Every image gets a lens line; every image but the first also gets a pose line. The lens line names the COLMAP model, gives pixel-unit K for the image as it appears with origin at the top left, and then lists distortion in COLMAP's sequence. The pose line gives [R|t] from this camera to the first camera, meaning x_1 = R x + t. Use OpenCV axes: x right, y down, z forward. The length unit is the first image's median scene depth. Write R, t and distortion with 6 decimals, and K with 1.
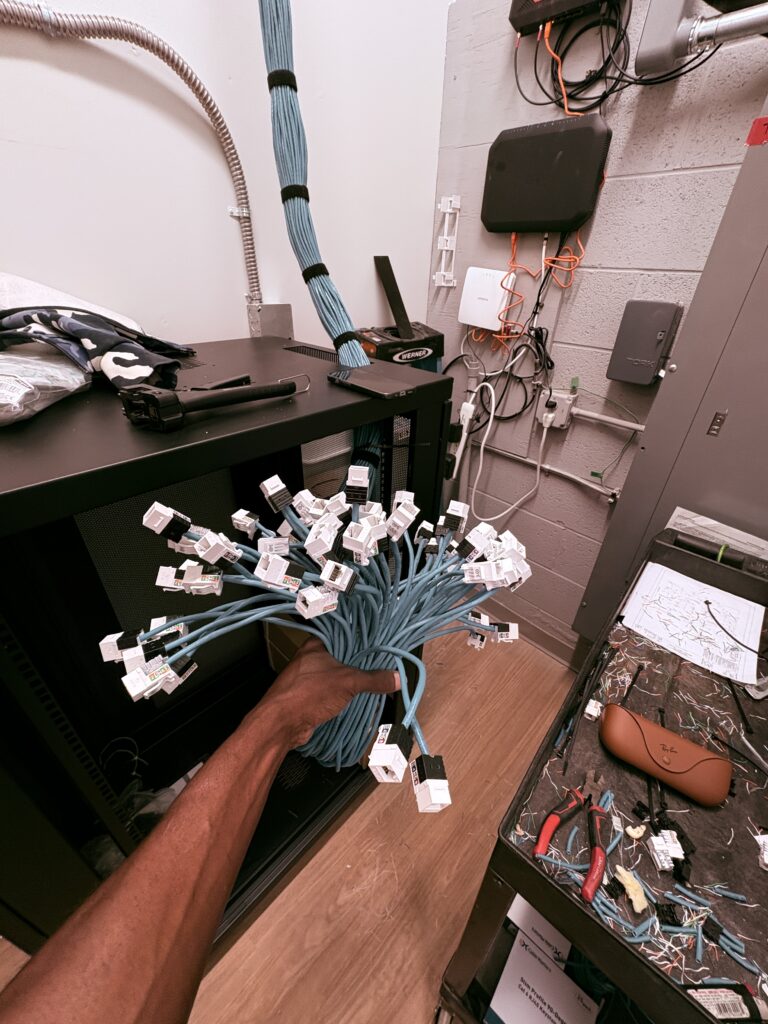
lens RADIAL K [[407.0, 0, 382.5], [0, 407.0, 510.2], [0, 0, 1]] dist [-0.001151, 0.000654]
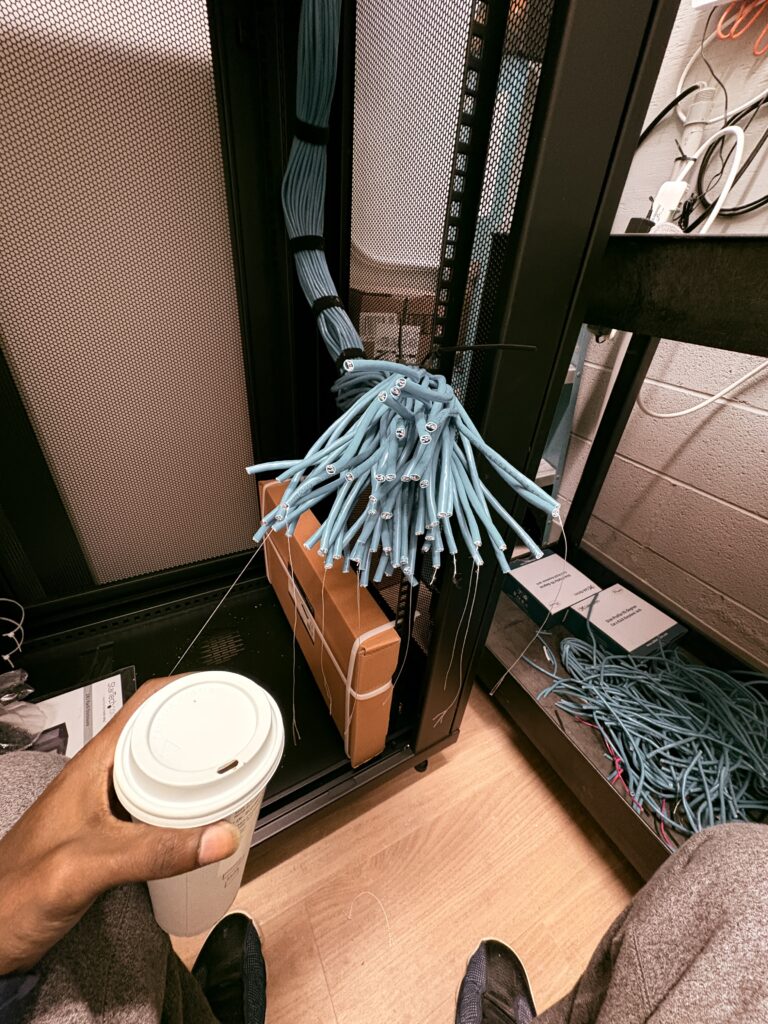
lens RADIAL K [[407.0, 0, 384.7], [0, 407.0, 513.3], [0, 0, 1]] dist [-0.001151, 0.000654]
pose [[0.958024, 0.185123, -0.218905, 0.047485], [-0.185692, 0.982440, 0.018157, 0.278786], [0.218423, 0.023255, 0.975577, 0.460266]]
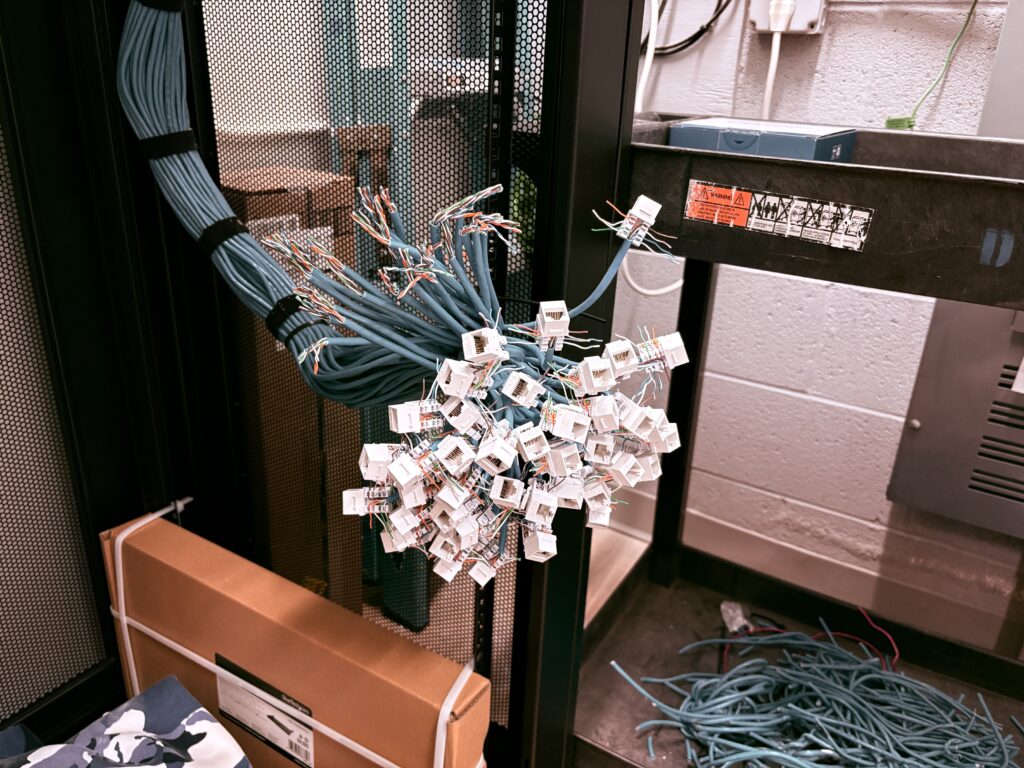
lens RADIAL K [[776.7, 0, 513.6], [0, 776.7, 391.5], [0, 0, 1]] dist [0.047220, -0.050643]
pose [[0.975423, -0.073352, 0.207775, -0.093856], [0.102361, 0.985884, -0.132495, 0.284240], [-0.195123, 0.150506, 0.969162, 0.296677]]
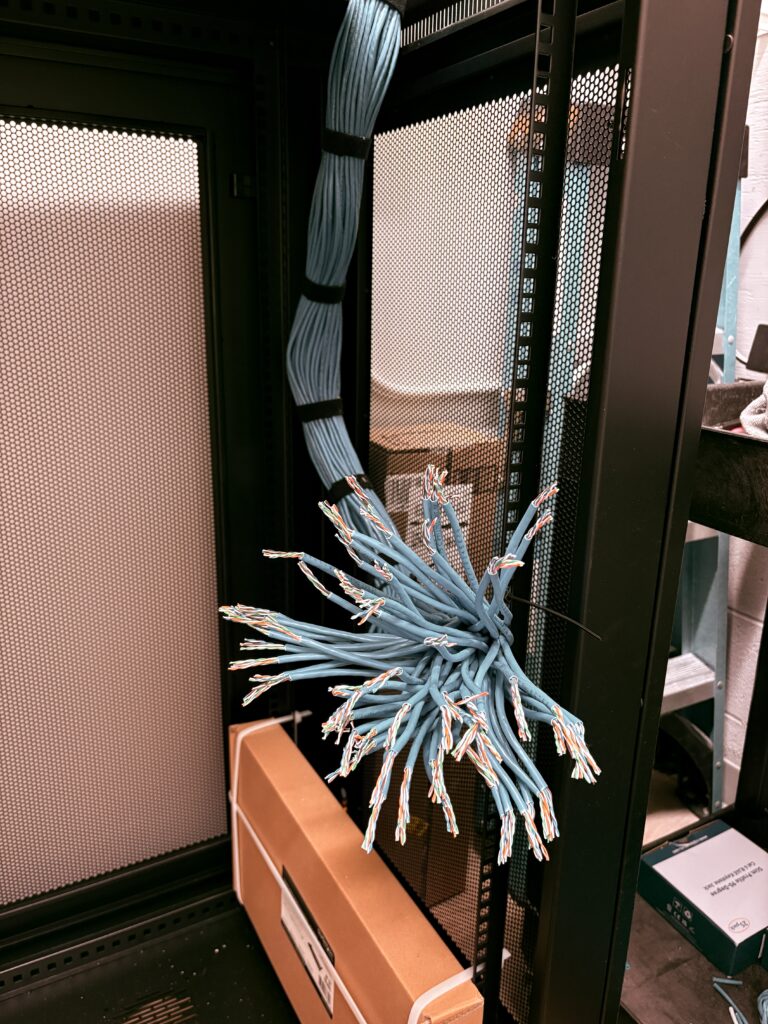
lens RADIAL K [[776.7, 0, 388.4], [0, 776.7, 520.2], [0, 0, 1]] dist [0.047220, -0.050643]
pose [[0.958845, 0.075766, -0.273636, 0.052031], [-0.143462, 0.960950, -0.236629, 0.239262], [0.245022, 0.266147, 0.932271, 0.294328]]
